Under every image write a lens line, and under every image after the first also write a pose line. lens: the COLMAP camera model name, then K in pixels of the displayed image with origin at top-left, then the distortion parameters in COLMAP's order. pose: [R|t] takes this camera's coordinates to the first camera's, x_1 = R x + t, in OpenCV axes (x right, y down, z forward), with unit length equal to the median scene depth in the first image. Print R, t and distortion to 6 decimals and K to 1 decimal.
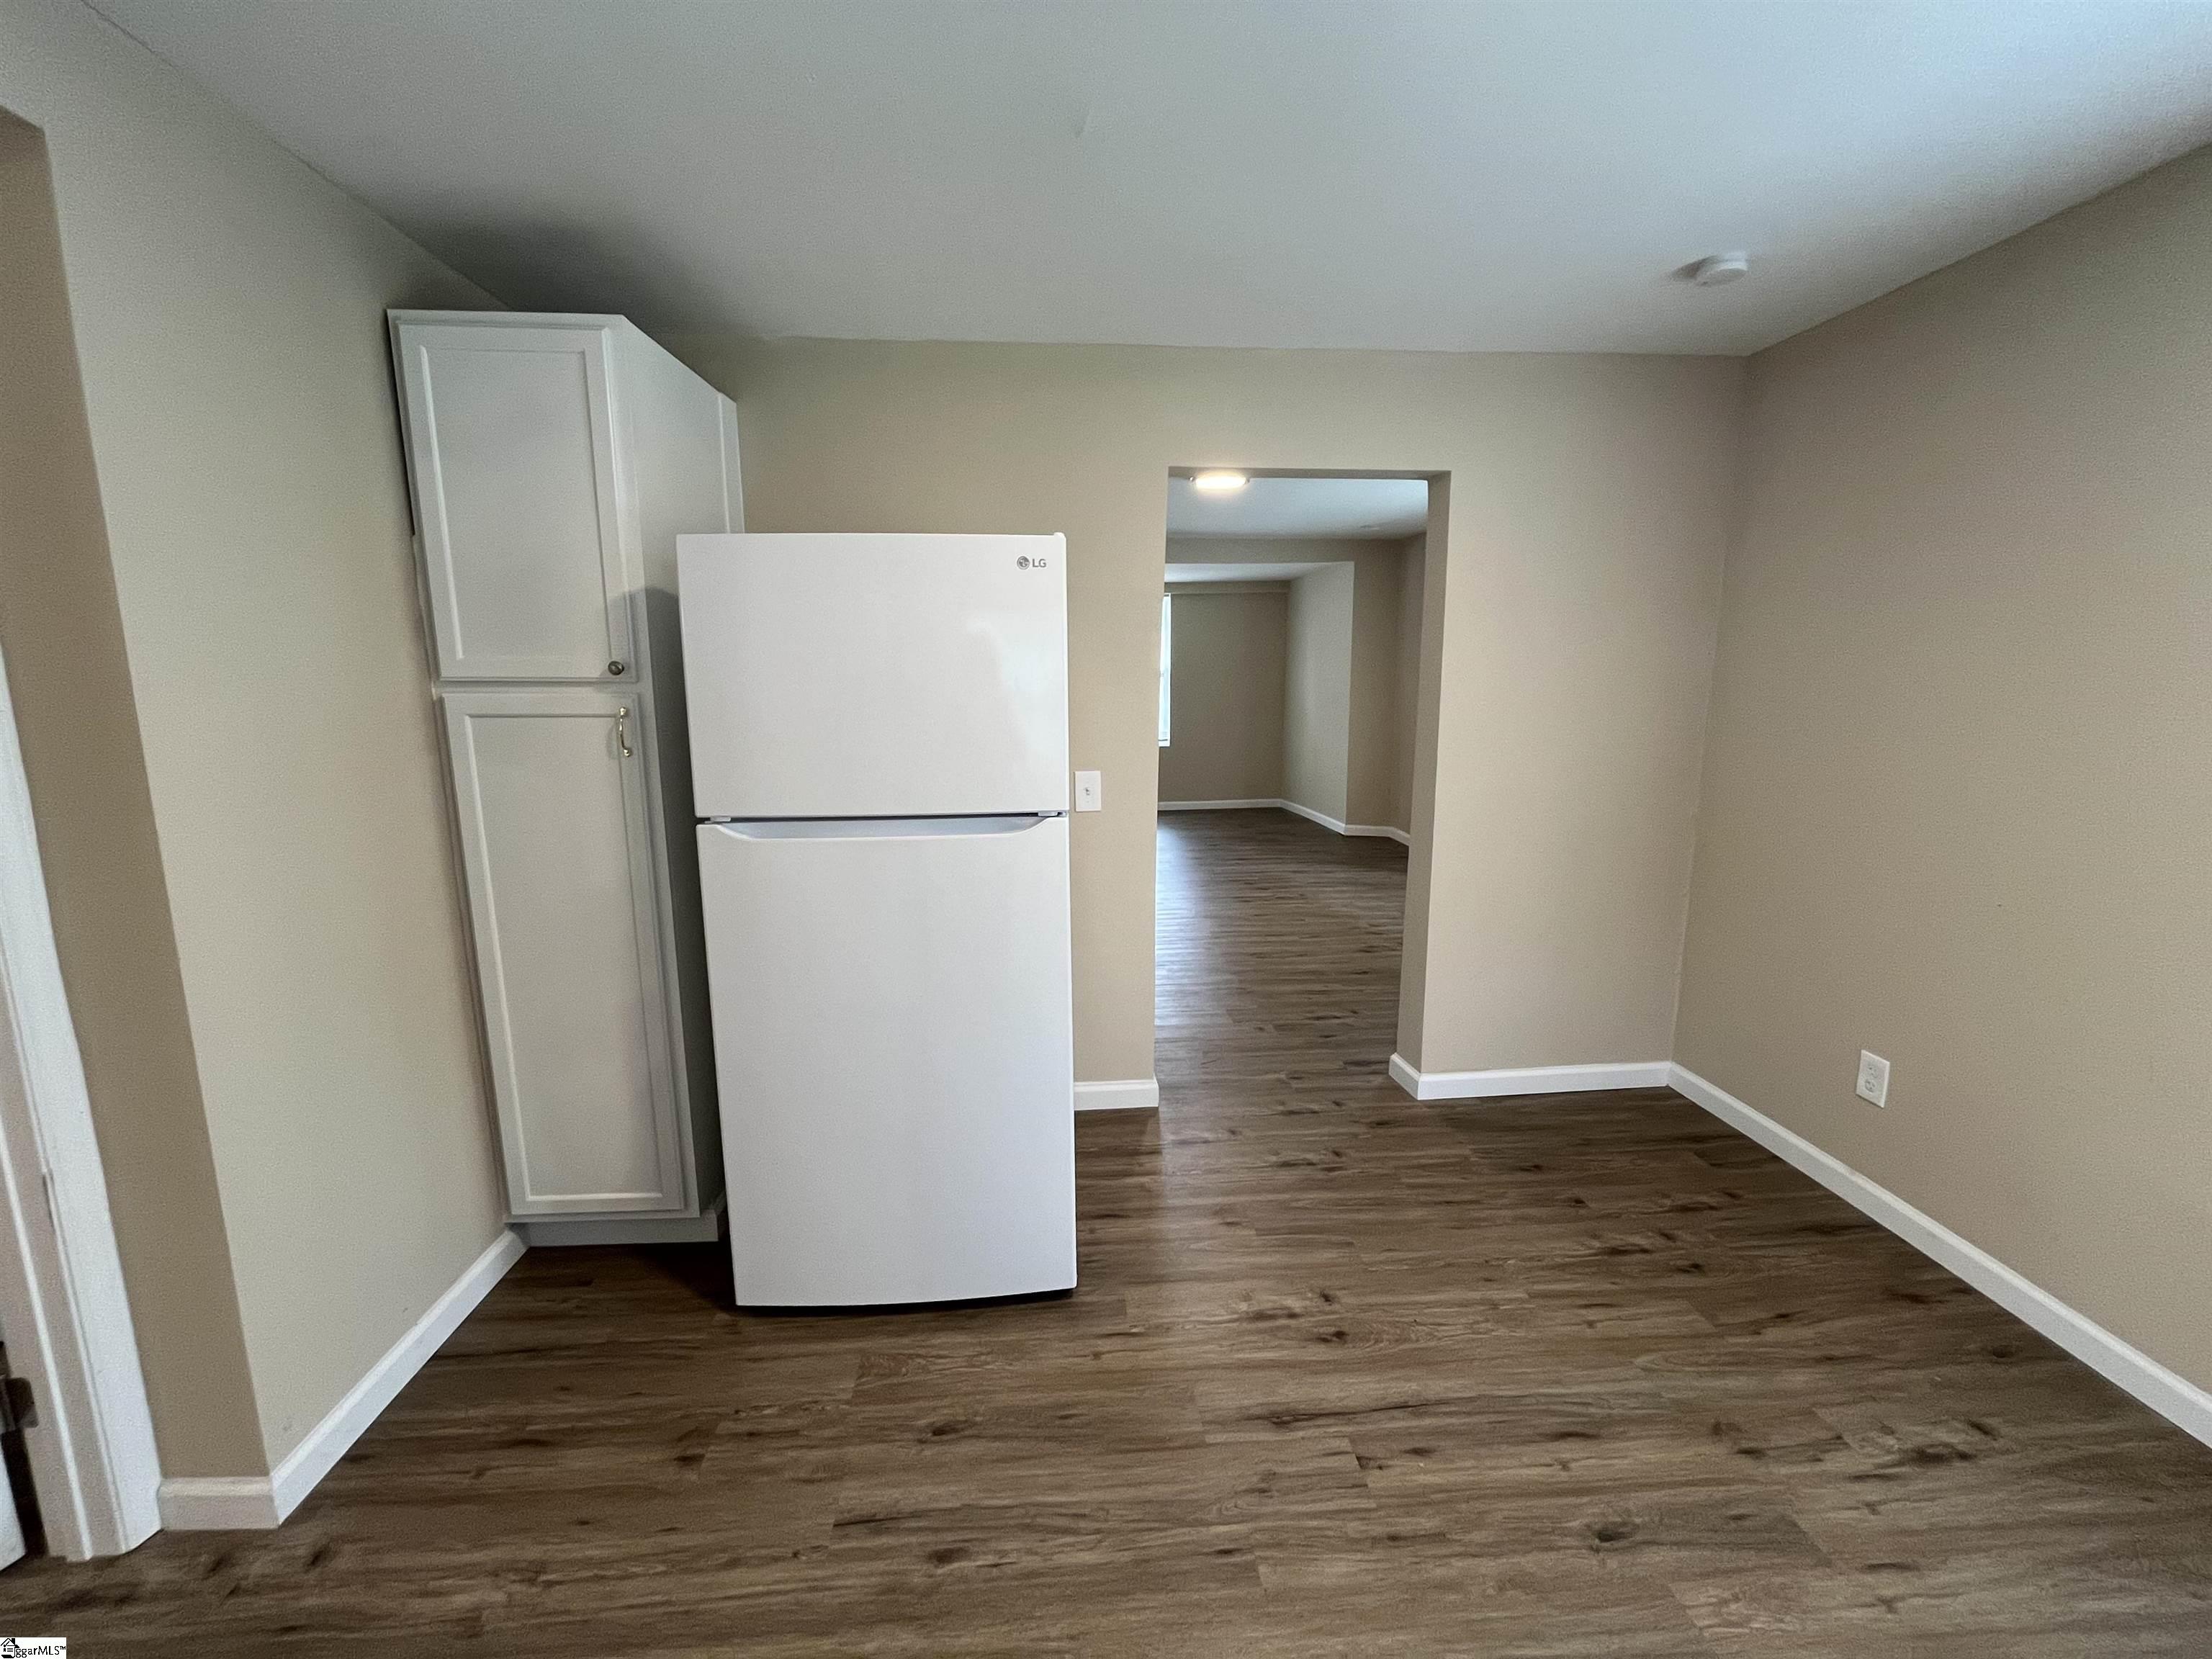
lens RADIAL K [[899.5, 0, 1097.3], [0, 899.5, 813.1], [0, 0, 1]] dist [-0.000227, -0.000117]
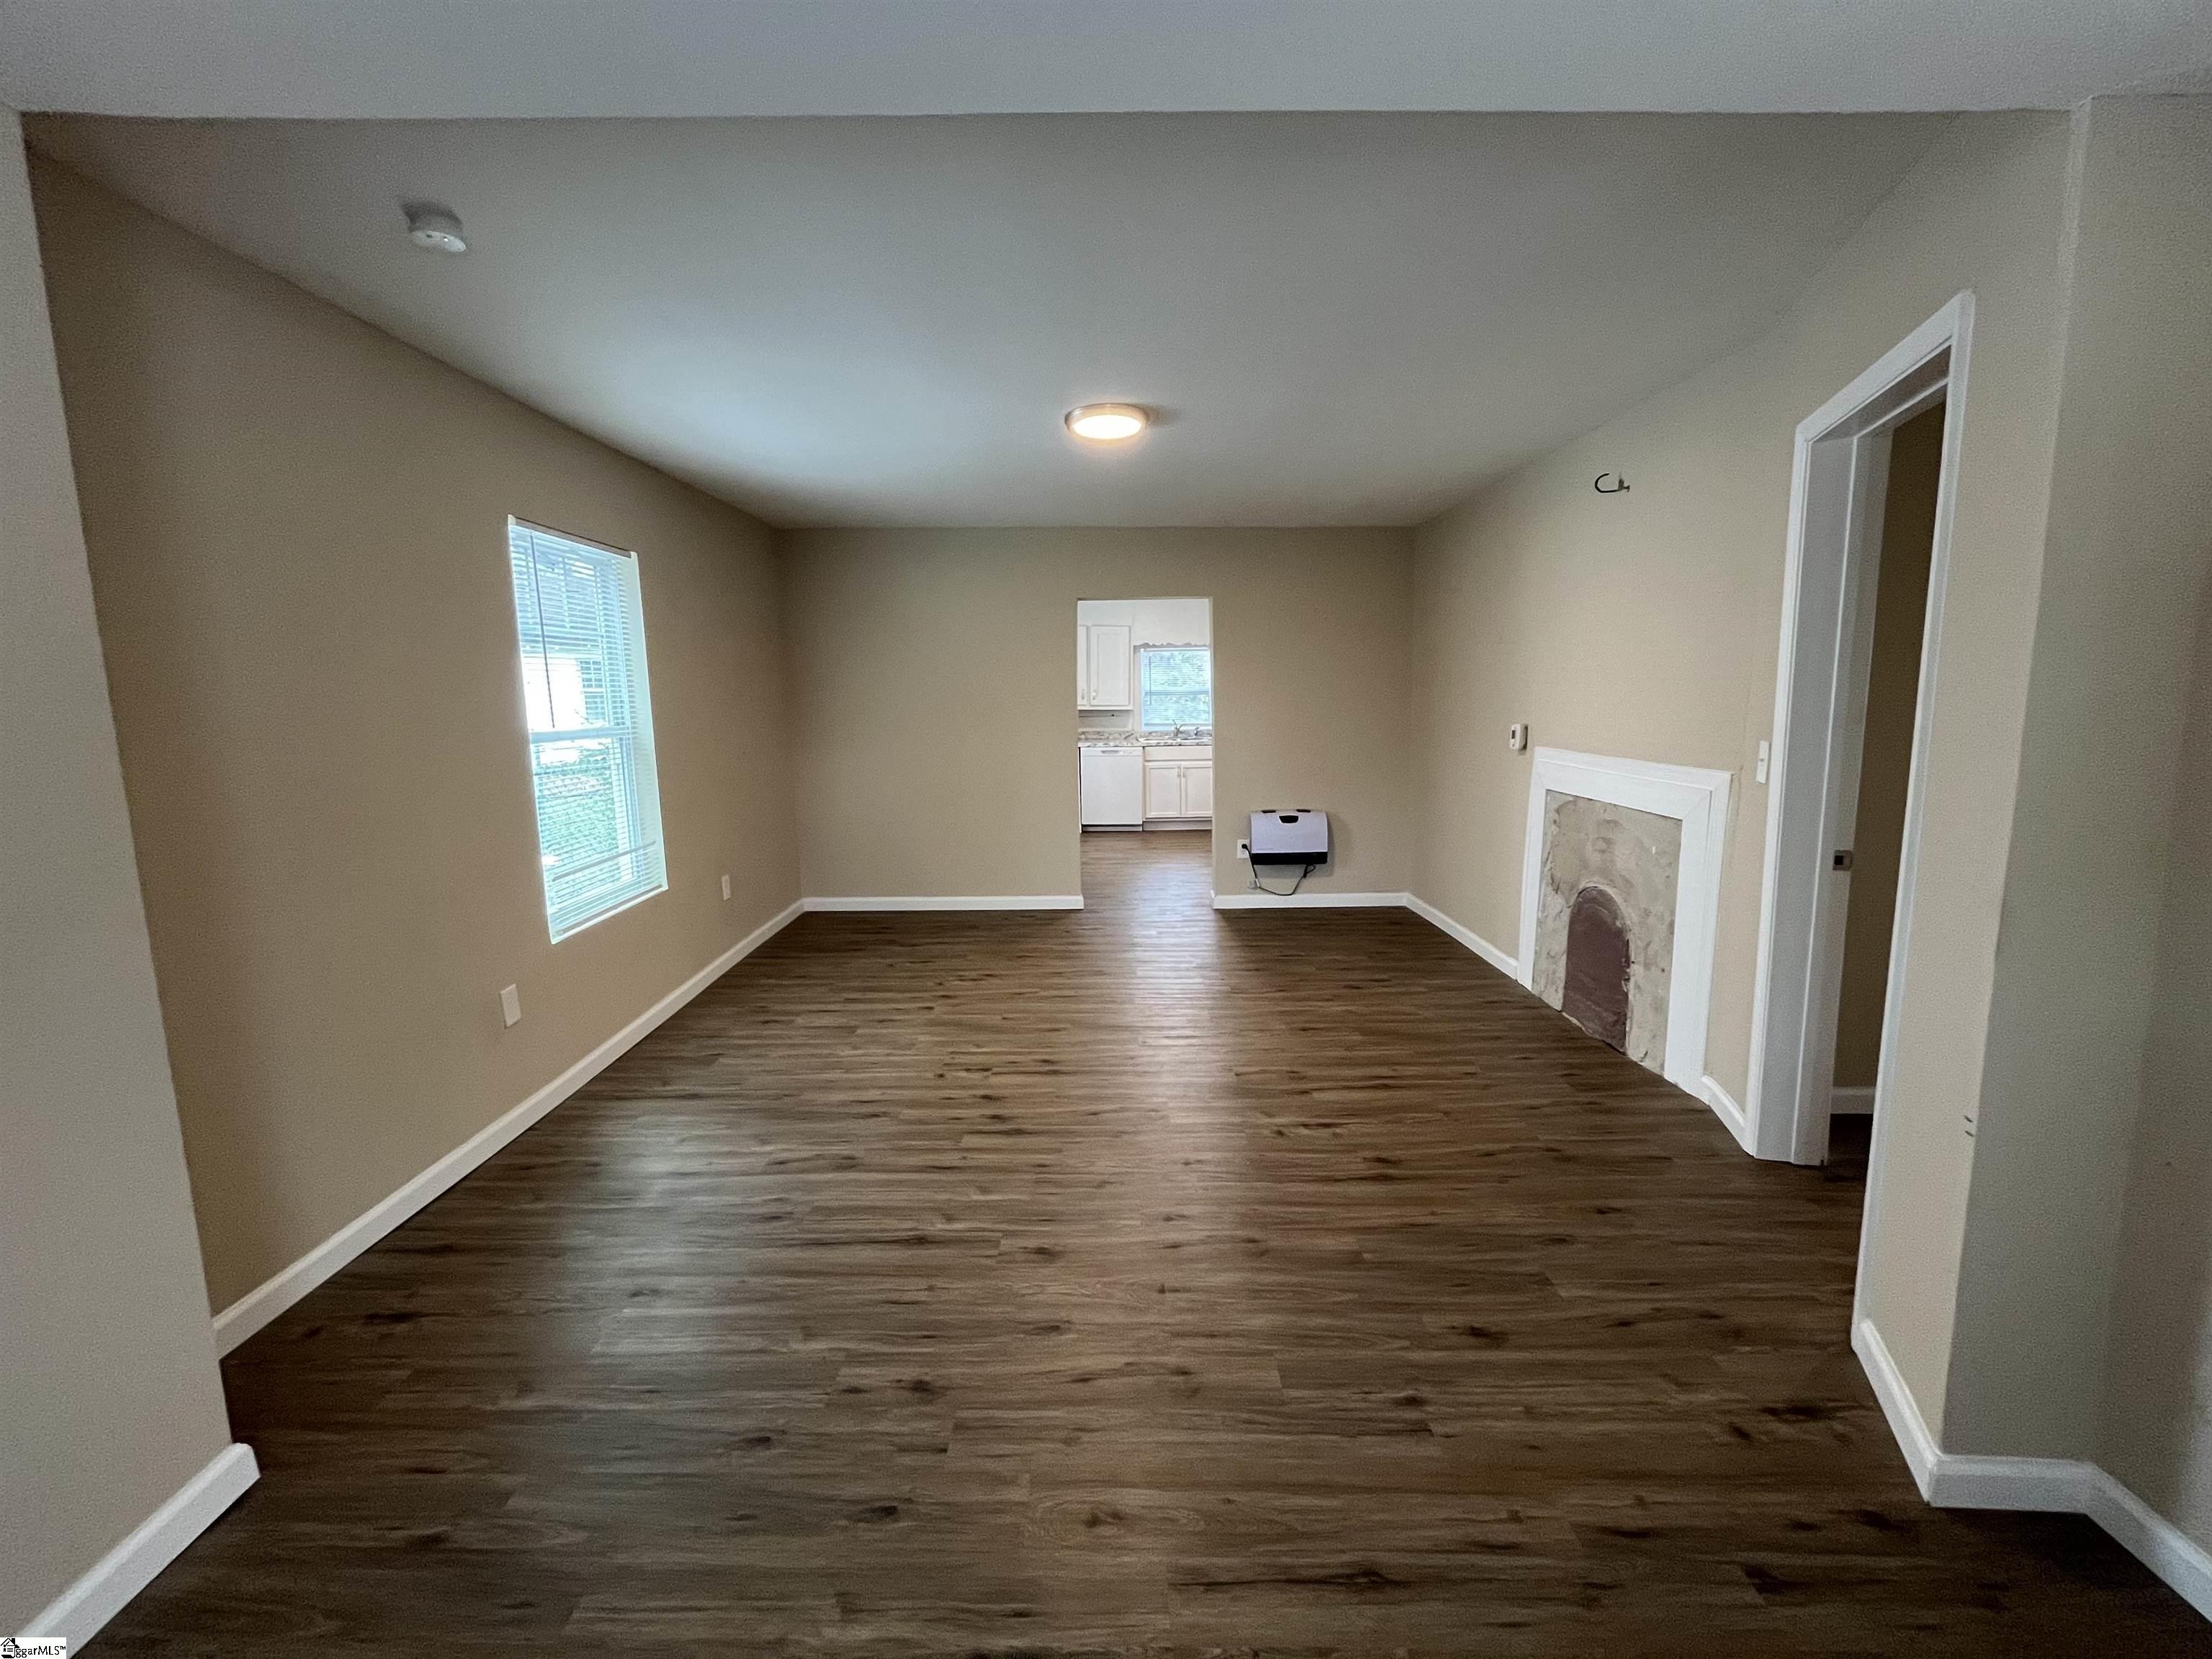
lens RADIAL K [[893.3, 0, 1101.1], [0, 893.3, 828.0], [0, 0, 1]] dist [-0.006198, 0.000461]
pose [[-0.996032, 0.009637, 0.088469, 0.248550], [0.036236, 0.951894, 0.304278, -0.849884], [-0.081281, 0.306277, -0.948466, 5.354996]]
